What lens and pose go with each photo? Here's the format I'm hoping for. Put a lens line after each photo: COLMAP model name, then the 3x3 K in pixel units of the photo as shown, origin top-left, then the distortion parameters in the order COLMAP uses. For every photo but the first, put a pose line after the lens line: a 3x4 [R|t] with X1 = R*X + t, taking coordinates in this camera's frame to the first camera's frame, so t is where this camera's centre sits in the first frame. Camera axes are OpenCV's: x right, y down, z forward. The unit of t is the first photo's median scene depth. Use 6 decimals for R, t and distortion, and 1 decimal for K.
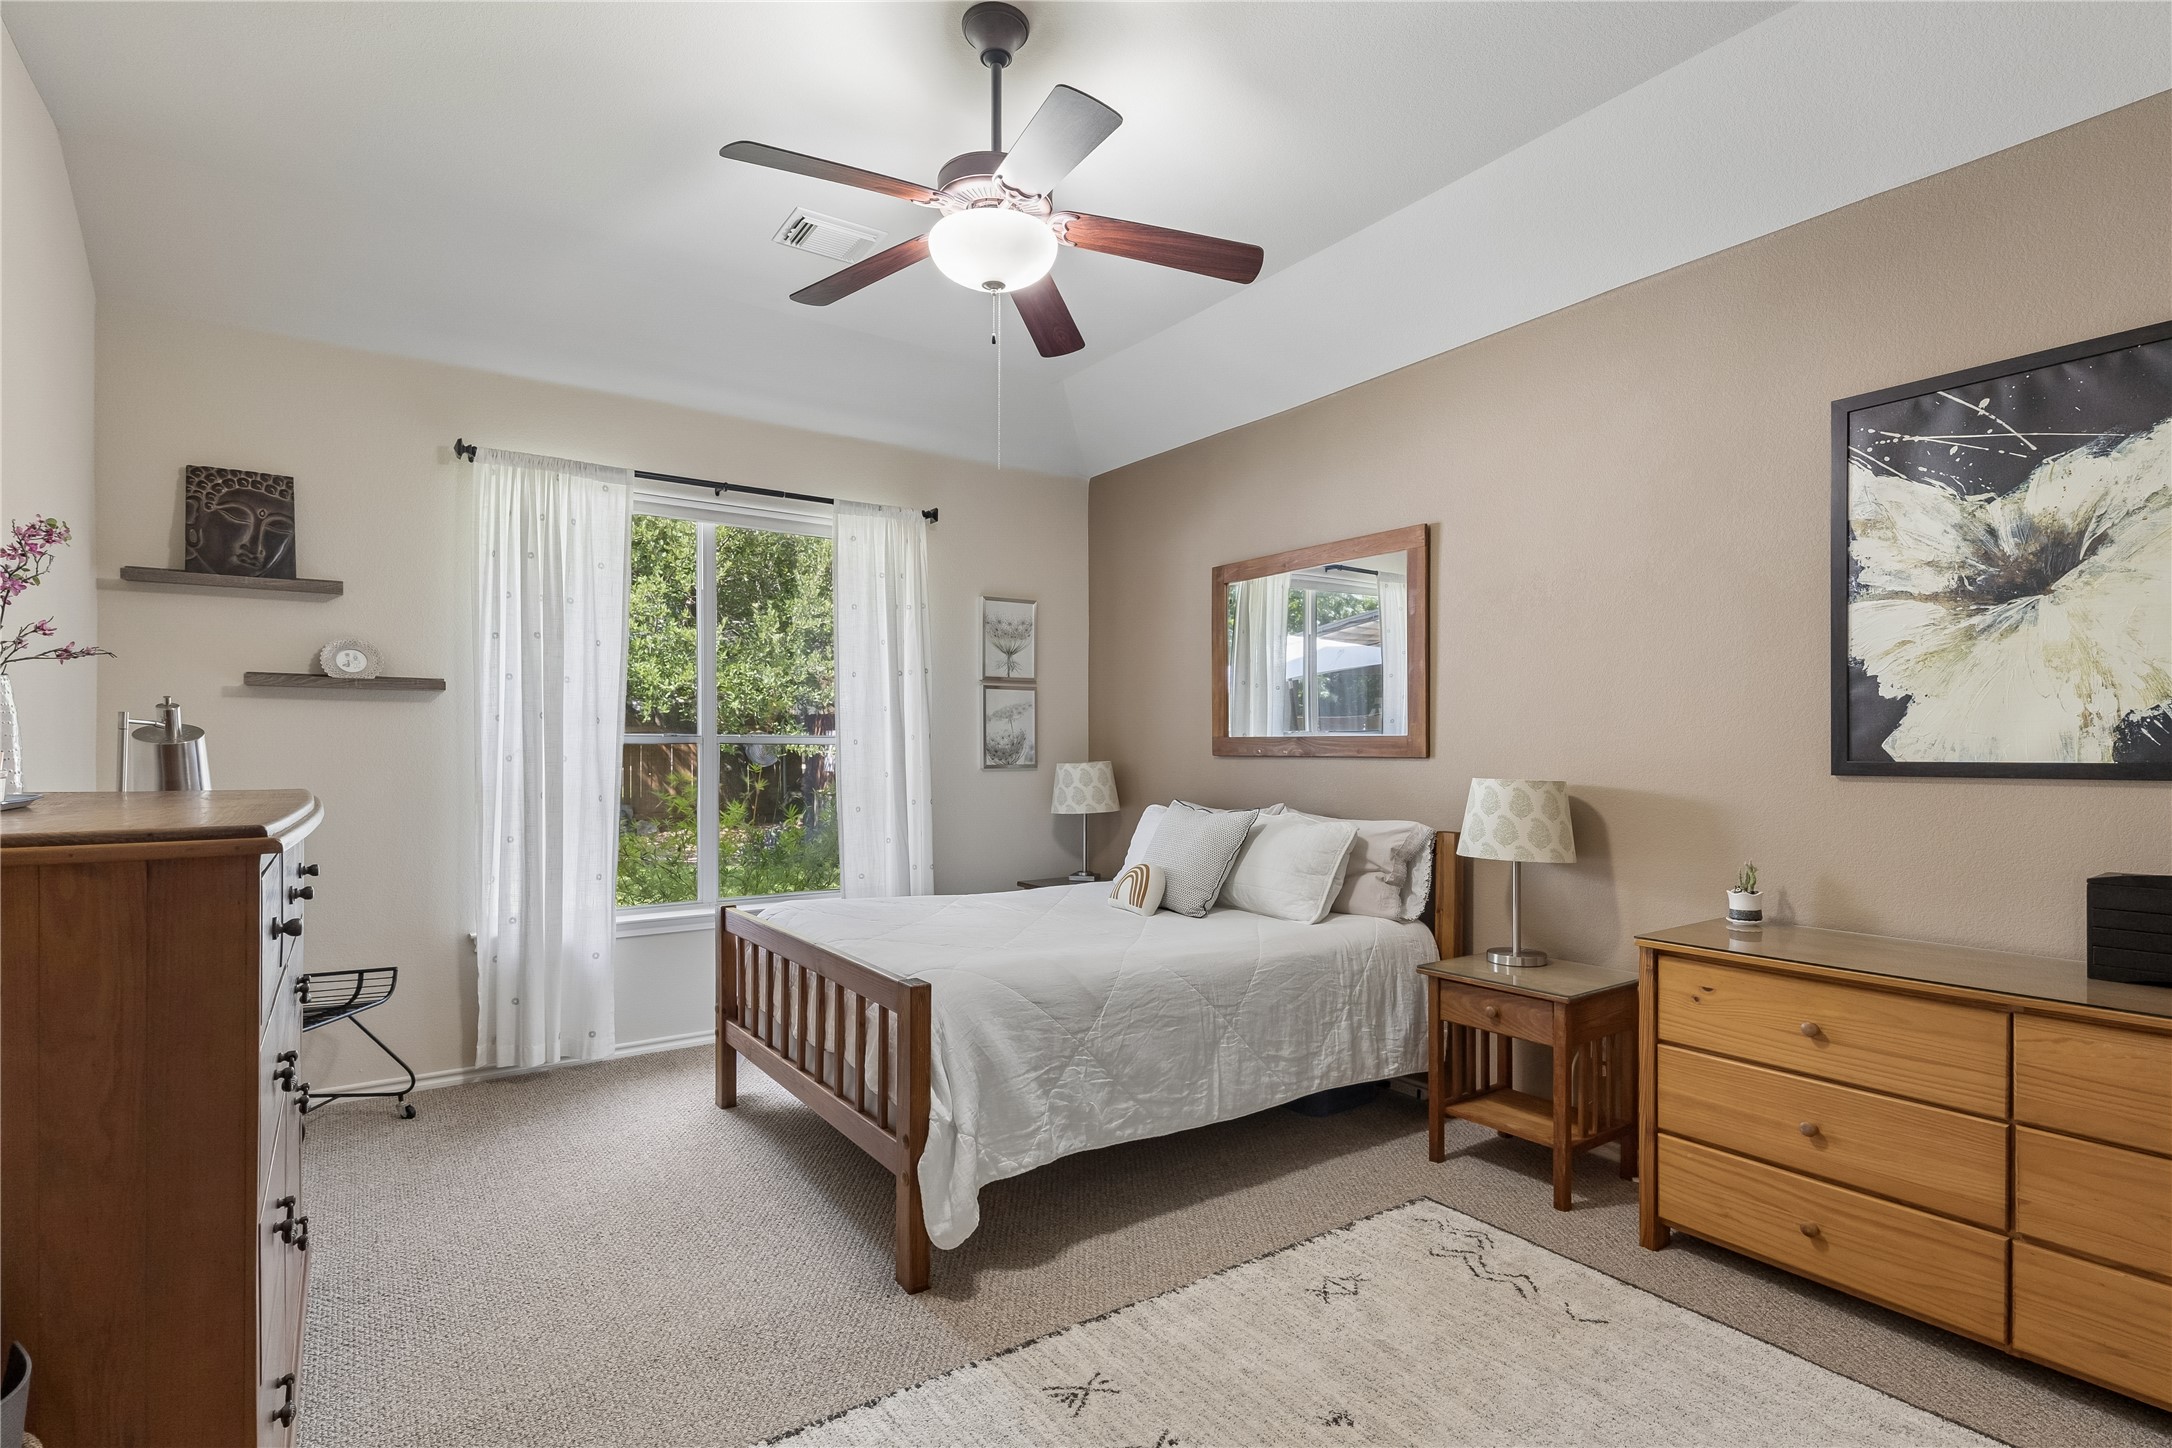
lens RADIAL K [[1012.5, 0, 1086.0], [0, 1012.5, 724.0], [0, 0, 1]] dist [-0.000837, -0.000500]
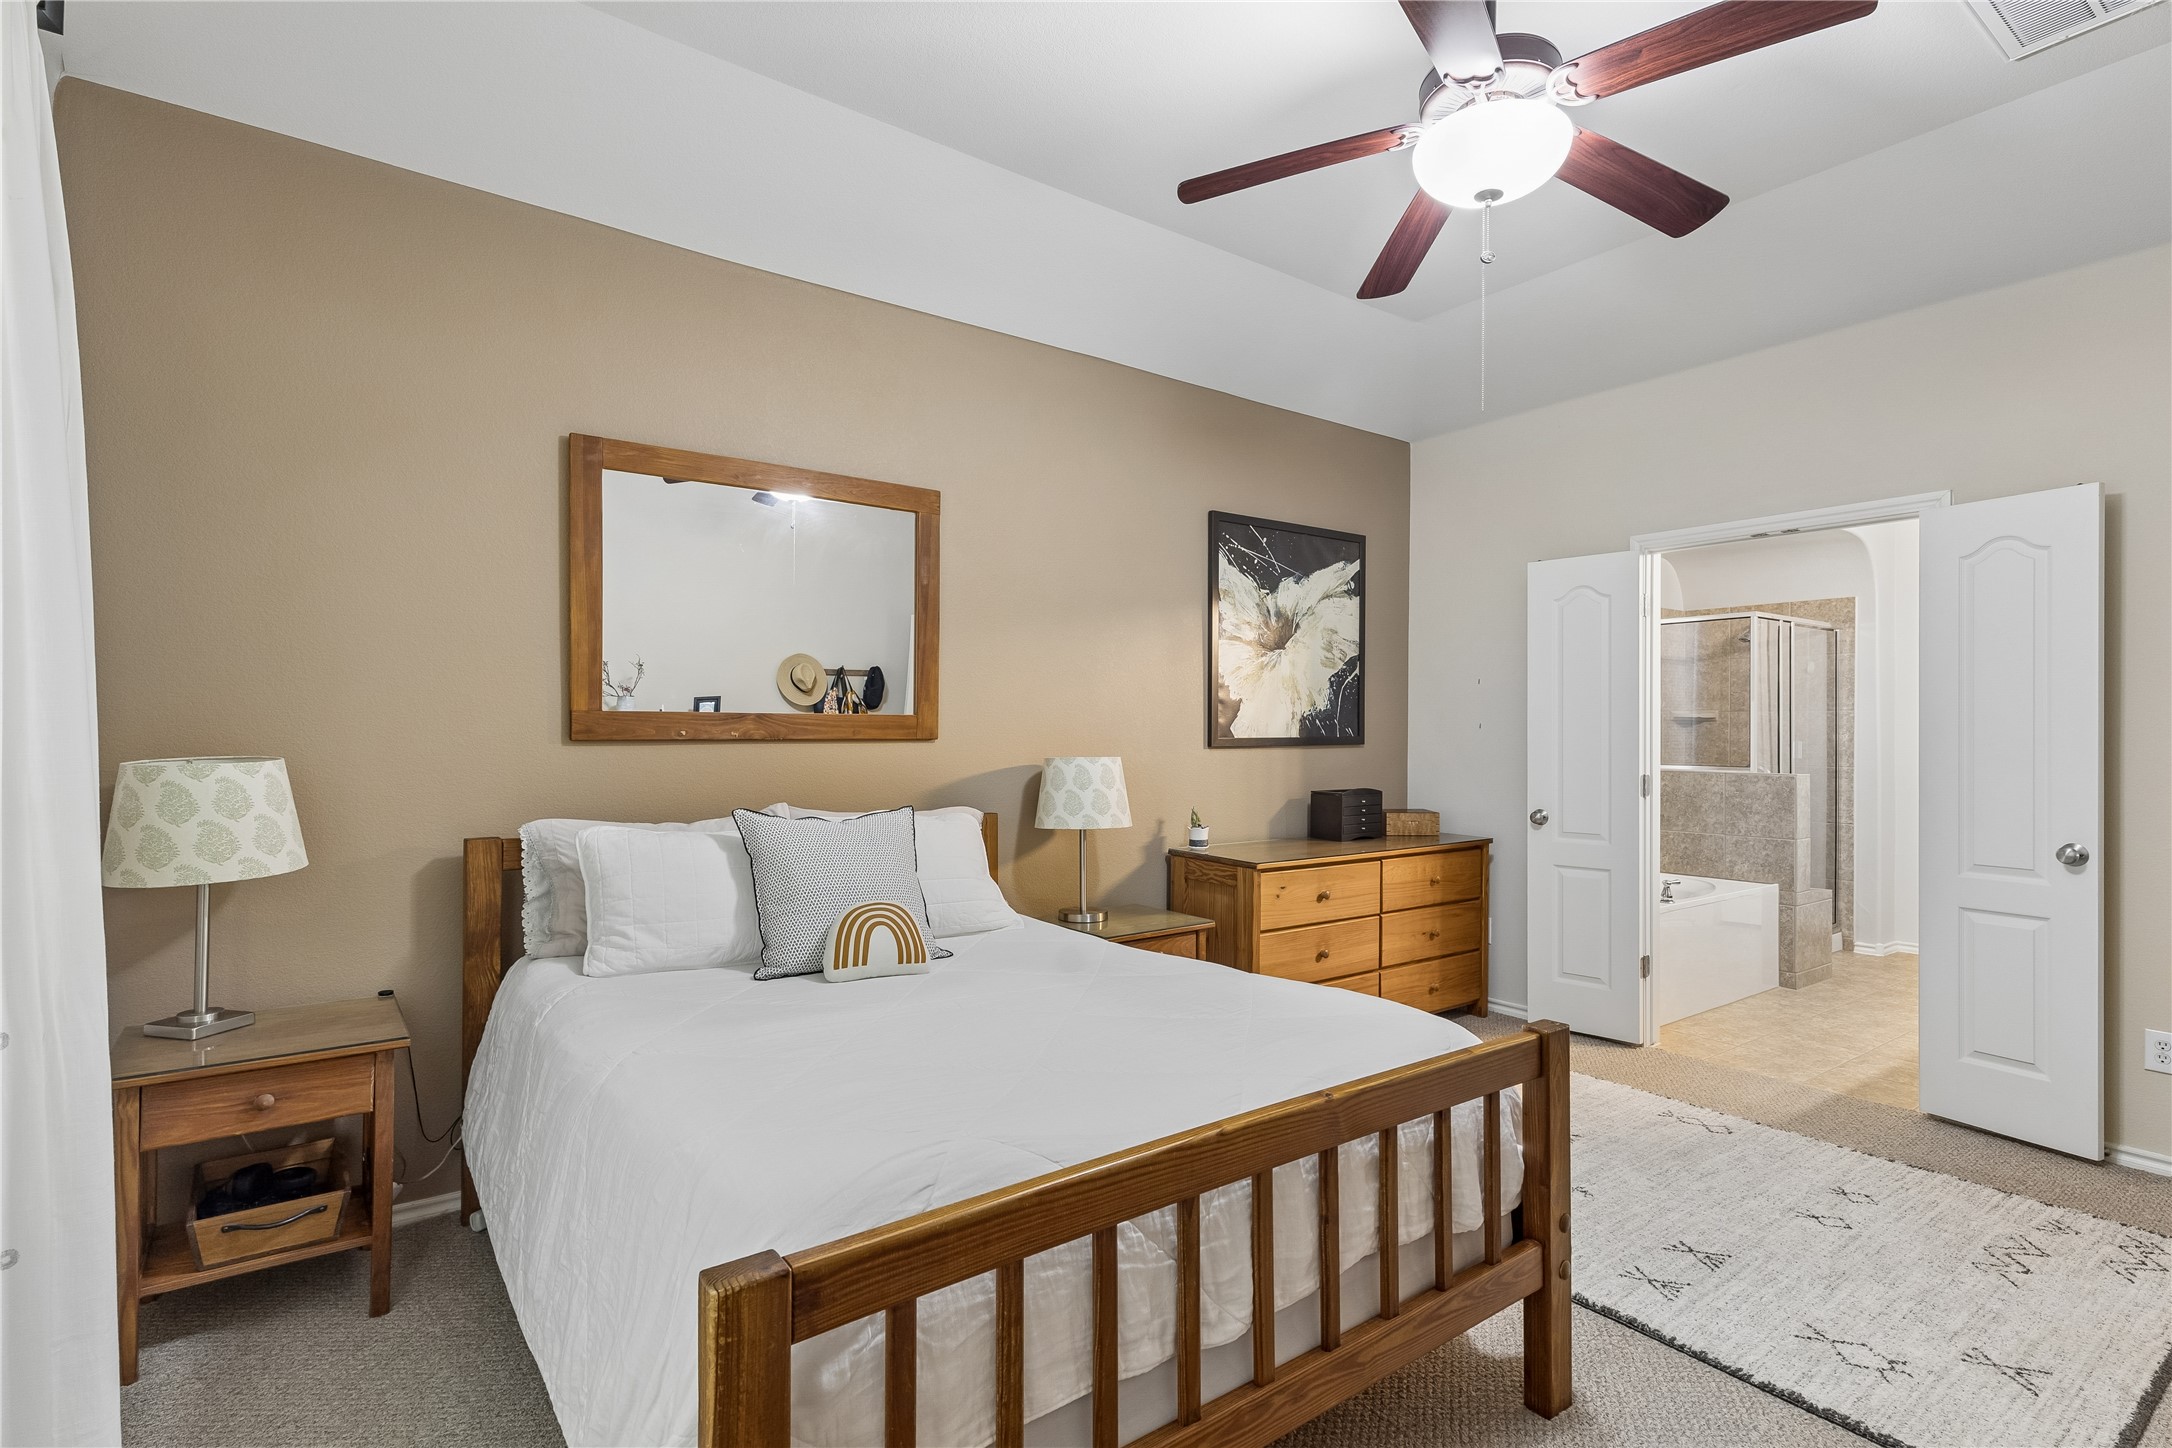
lens RADIAL K [[1012.5, 0, 1086.0], [0, 1012.5, 724.0], [0, 0, 1]] dist [-0.000837, -0.000500]
pose [[0.004338, 0.004902, 0.999979, -0.907849], [-0.025333, 0.999668, -0.004790, 0.029078], [-0.999670, -0.025312, 0.004461, 1.280163]]
